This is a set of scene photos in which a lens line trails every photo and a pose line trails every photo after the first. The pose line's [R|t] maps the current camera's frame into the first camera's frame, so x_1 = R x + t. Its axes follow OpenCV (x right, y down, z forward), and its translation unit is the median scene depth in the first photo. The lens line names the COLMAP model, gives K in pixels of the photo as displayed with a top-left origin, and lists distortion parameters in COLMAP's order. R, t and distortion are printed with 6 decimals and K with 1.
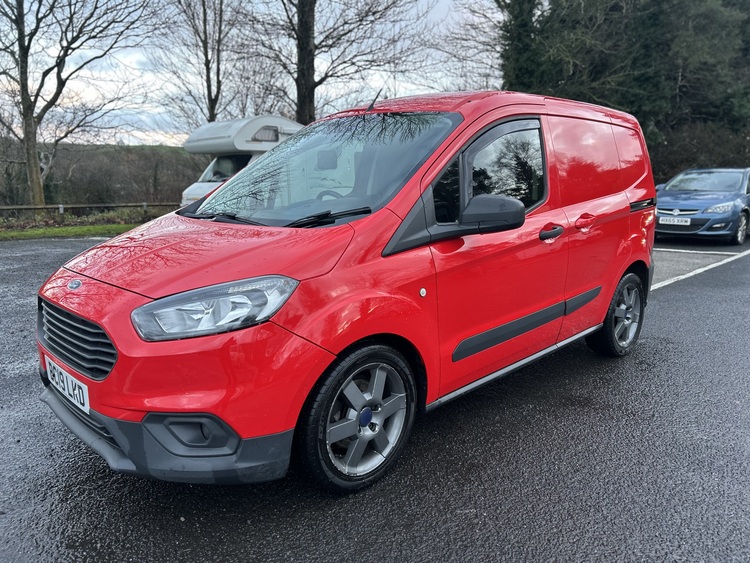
lens RADIAL K [[568.1, 0, 375.0], [0, 568.1, 279.5], [0, 0, 1]] dist [-0.001856, -0.004546]
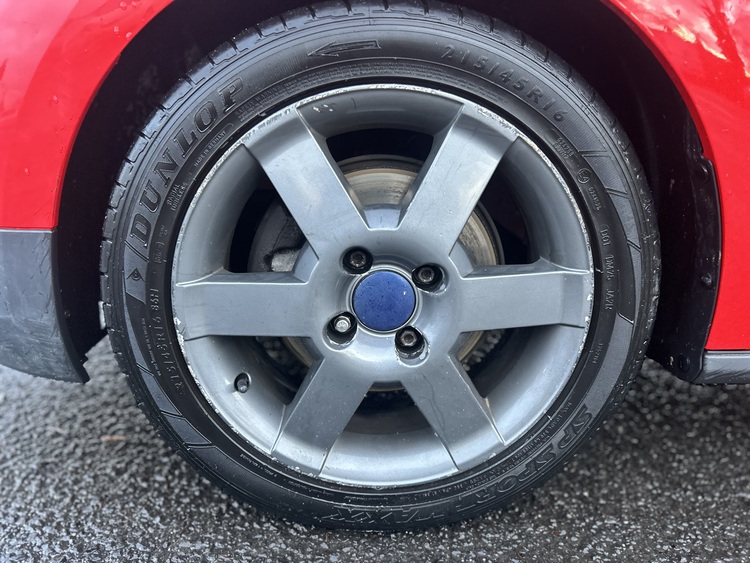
lens RADIAL K [[568.1, 0, 375.9], [0, 568.1, 279.0], [0, 0, 1]] dist [-0.001856, -0.004546]
pose [[0.711079, 0.230329, -0.664316, 0.160238], [-0.145542, 0.972576, 0.181421, 0.182201], [0.687884, -0.032318, 0.725101, 0.793897]]
